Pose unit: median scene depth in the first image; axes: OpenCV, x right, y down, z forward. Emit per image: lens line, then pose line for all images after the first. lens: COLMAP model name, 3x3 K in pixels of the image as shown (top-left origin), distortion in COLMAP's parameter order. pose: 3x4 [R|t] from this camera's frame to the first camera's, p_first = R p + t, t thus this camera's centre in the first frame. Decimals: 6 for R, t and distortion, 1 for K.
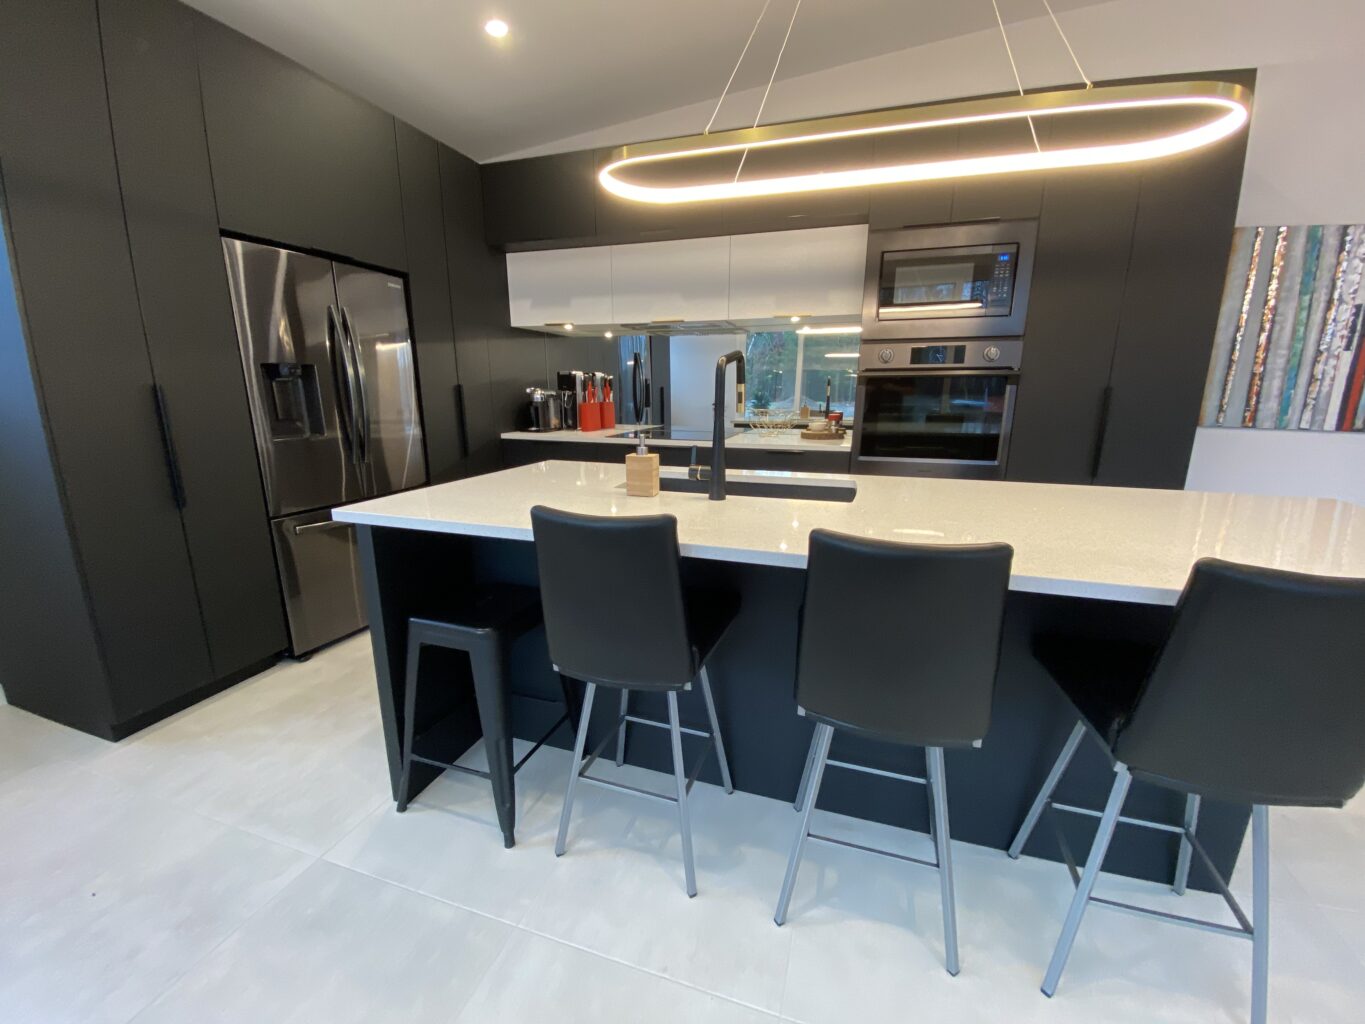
lens RADIAL K [[553.2, 0, 680.3], [0, 553.2, 519.8], [0, 0, 1]] dist [0.030565, -0.025221]
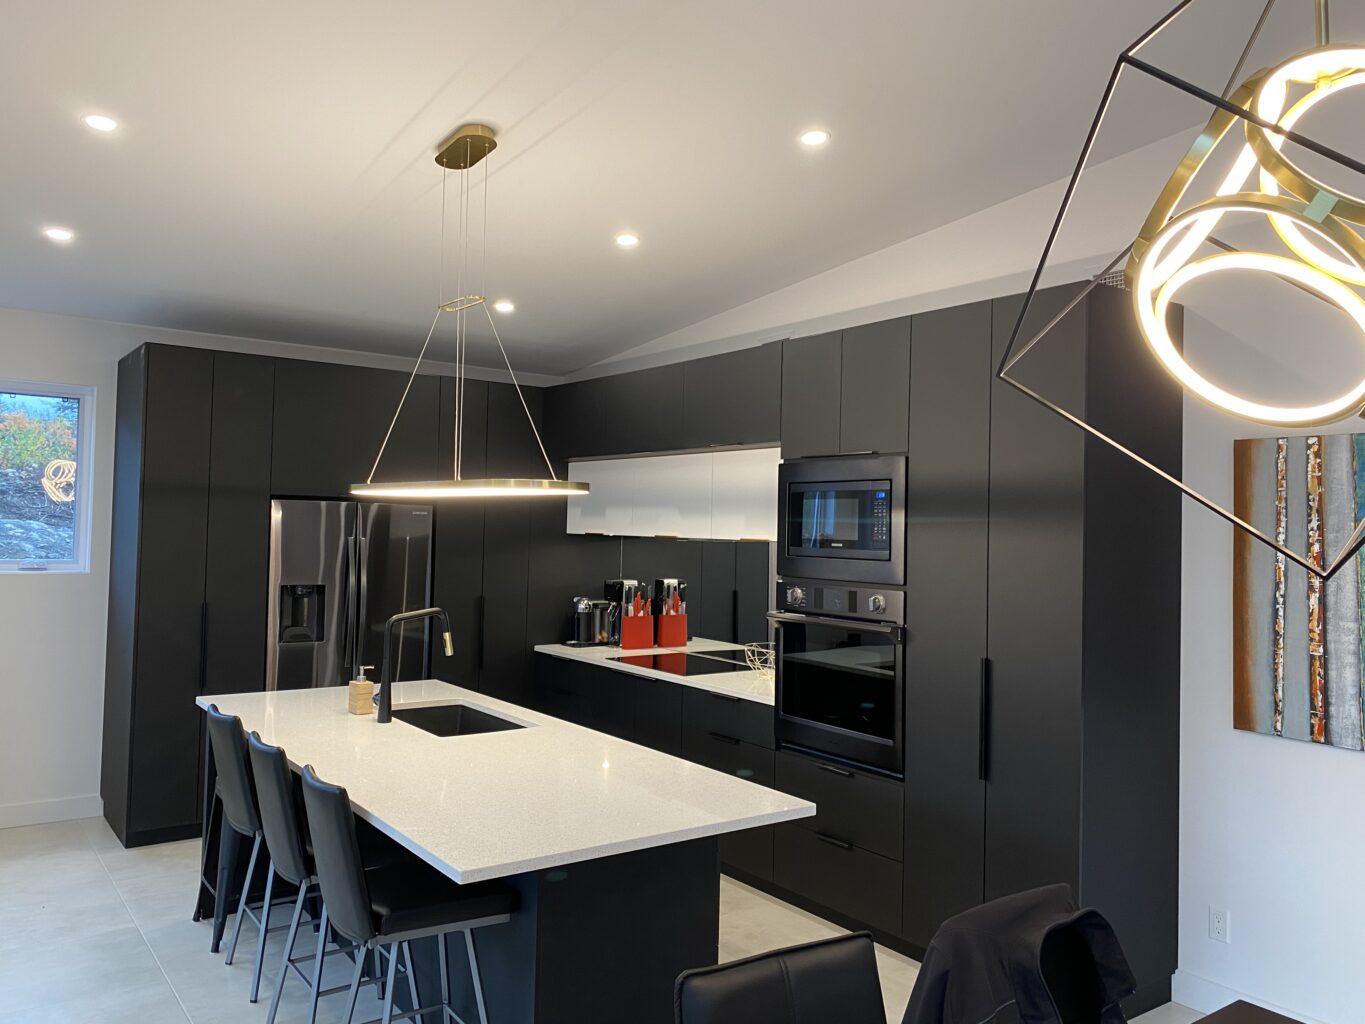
lens RADIAL K [[1044.7, 0, 683.0], [0, 1044.7, 501.3], [0, 0, 1]] dist [0.065944, -0.100387]
pose [[0.813583, 0.002869, -0.581442, 1.157238], [-0.156894, 0.963979, -0.214778, -0.065562], [0.559882, 0.265964, 0.784726, -0.379276]]
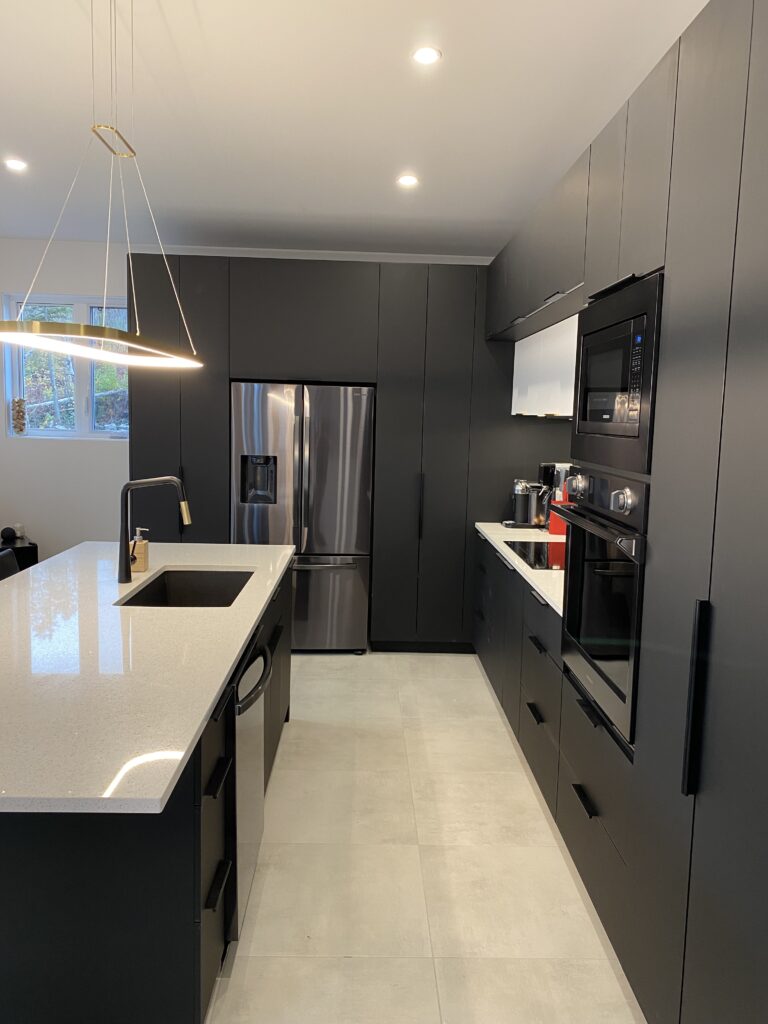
lens RADIAL K [[782.2, 0, 384.6], [0, 782.2, 502.4], [0, 0, 1]] dist [0.064014, -0.091111]
pose [[0.339354, 0.115043, -0.933597, 1.157616], [-0.247277, 0.968497, 0.029461, -0.247442], [0.907575, 0.220859, 0.357111, 0.473939]]
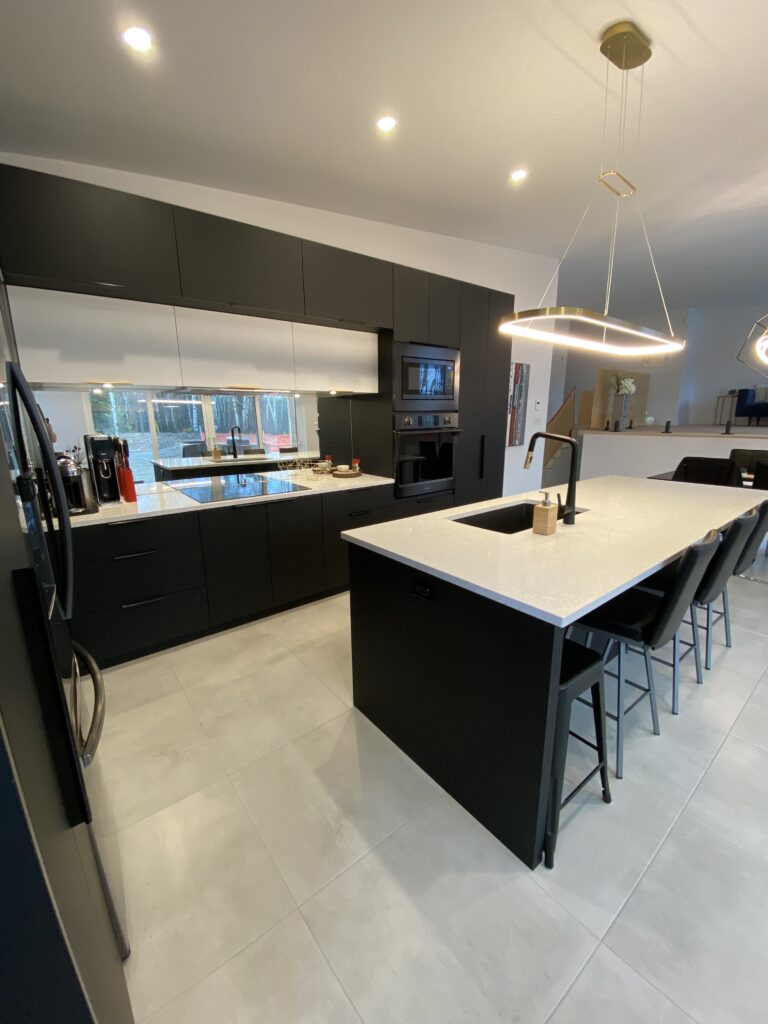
lens RADIAL K [[415.0, 0, 381.5], [0, 415.0, 510.5], [0, 0, 1]] dist [0.030565, -0.025221]
pose [[0.552348, -0.195594, 0.810342, -0.693513], [0.208742, 0.973567, 0.092708, -0.172551], [-0.807055, 0.117946, 0.578576, 0.406919]]
